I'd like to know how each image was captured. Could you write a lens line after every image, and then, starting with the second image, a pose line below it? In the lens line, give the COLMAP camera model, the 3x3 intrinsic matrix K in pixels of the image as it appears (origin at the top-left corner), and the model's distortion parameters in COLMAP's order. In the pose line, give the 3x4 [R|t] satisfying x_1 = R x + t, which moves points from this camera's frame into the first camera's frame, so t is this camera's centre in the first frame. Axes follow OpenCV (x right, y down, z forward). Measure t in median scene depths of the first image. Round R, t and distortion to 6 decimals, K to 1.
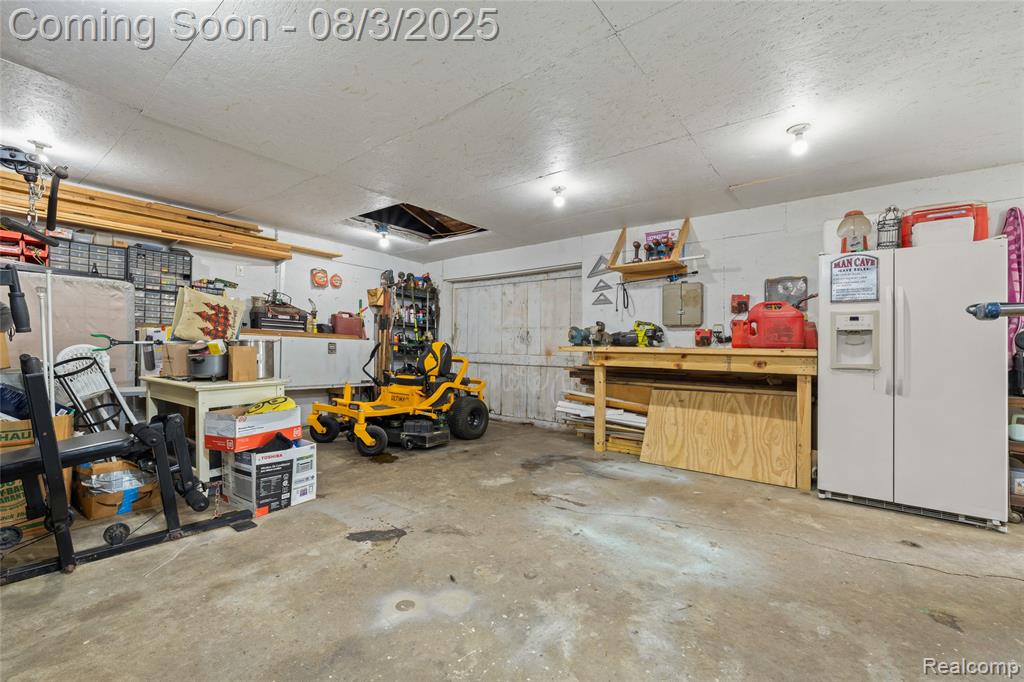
lens RADIAL K [[436.8, 0, 505.2], [0, 436.8, 344.6], [0, 0, 1]] dist [-0.006810, 0.000425]
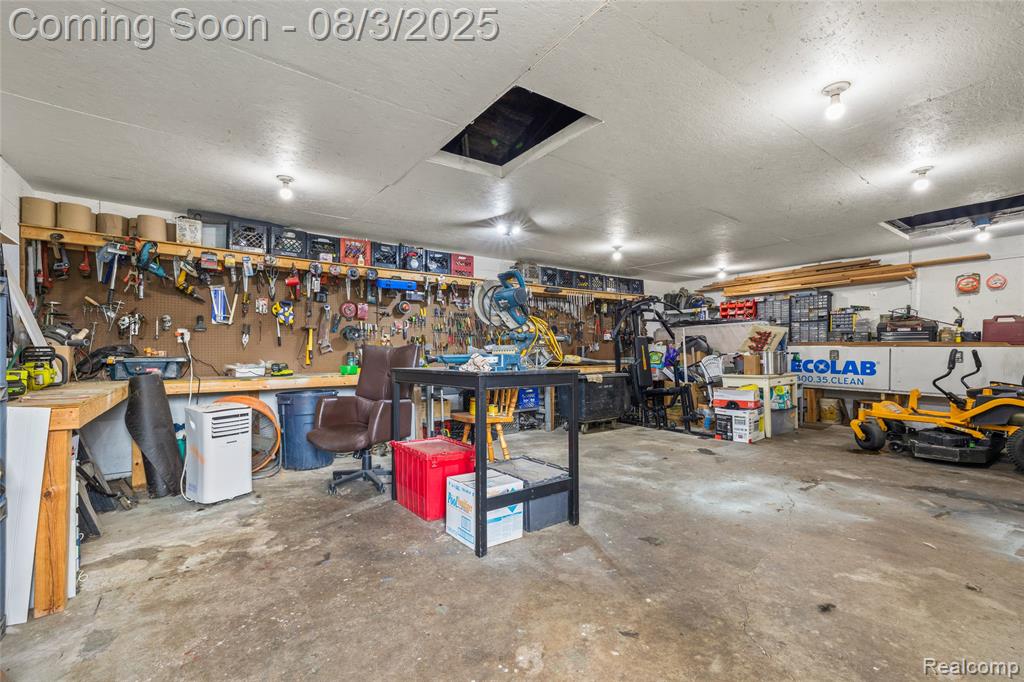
lens RADIAL K [[436.8, 0, 511.2], [0, 436.8, 348.1], [0, 0, 1]] dist [-0.006810, 0.000425]
pose [[-0.260351, -0.021253, -0.965280, 1.550737], [0.005847, 0.999705, -0.023588, 0.010340], [0.965496, -0.011785, -0.260150, 0.560936]]
